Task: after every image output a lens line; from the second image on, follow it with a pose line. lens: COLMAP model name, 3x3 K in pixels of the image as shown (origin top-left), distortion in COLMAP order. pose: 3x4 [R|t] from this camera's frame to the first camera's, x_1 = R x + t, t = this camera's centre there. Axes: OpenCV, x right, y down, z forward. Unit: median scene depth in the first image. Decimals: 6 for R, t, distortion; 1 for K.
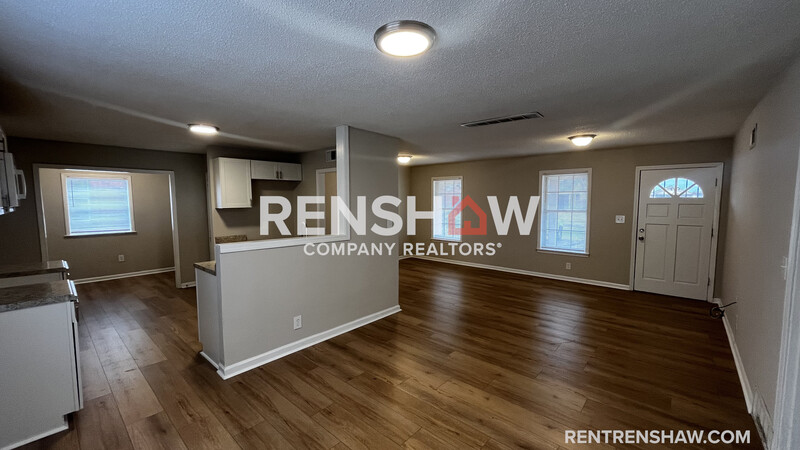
lens RADIAL K [[318.6, 0, 400.0], [0, 318.6, 225.0], [0, 0, 1]] dist [-0.000107, 0.000018]
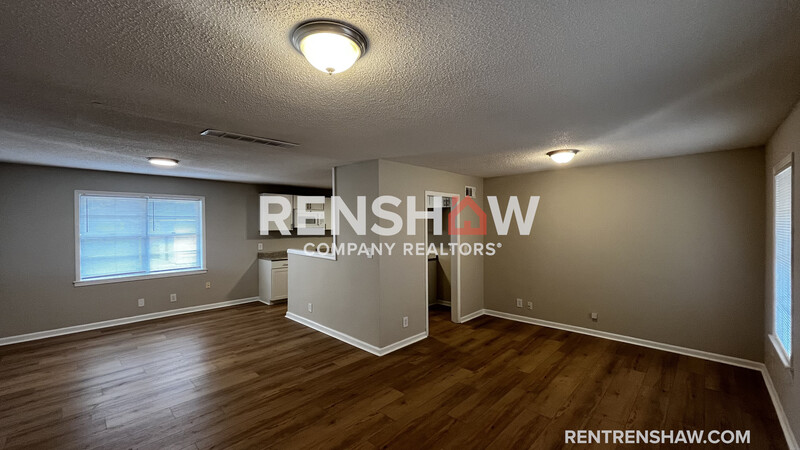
lens RADIAL K [[318.6, 0, 400.0], [0, 318.6, 225.0], [0, 0, 1]] dist [-0.000107, 0.000018]
pose [[-0.031297, 0.004151, -0.999502, 1.073752], [-0.078355, 0.996904, 0.006594, -0.116833], [0.996434, 0.078522, -0.030875, 1.317744]]
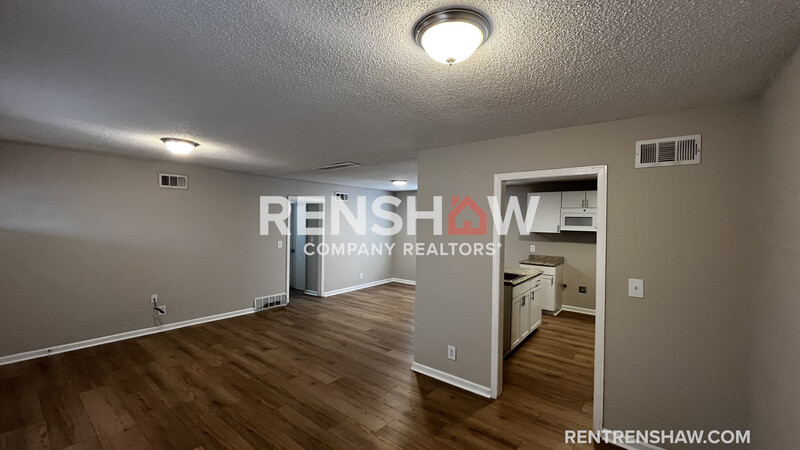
lens RADIAL K [[323.7, 0, 400.0], [0, 323.7, 225.0], [0, 0, 1]] dist [0.000448, 0.000019]
pose [[-0.998046, -0.013801, -0.060934, 0.104231], [-0.019429, 0.995499, 0.092763, -0.195471], [0.059380, 0.093766, -0.993822, 2.198449]]
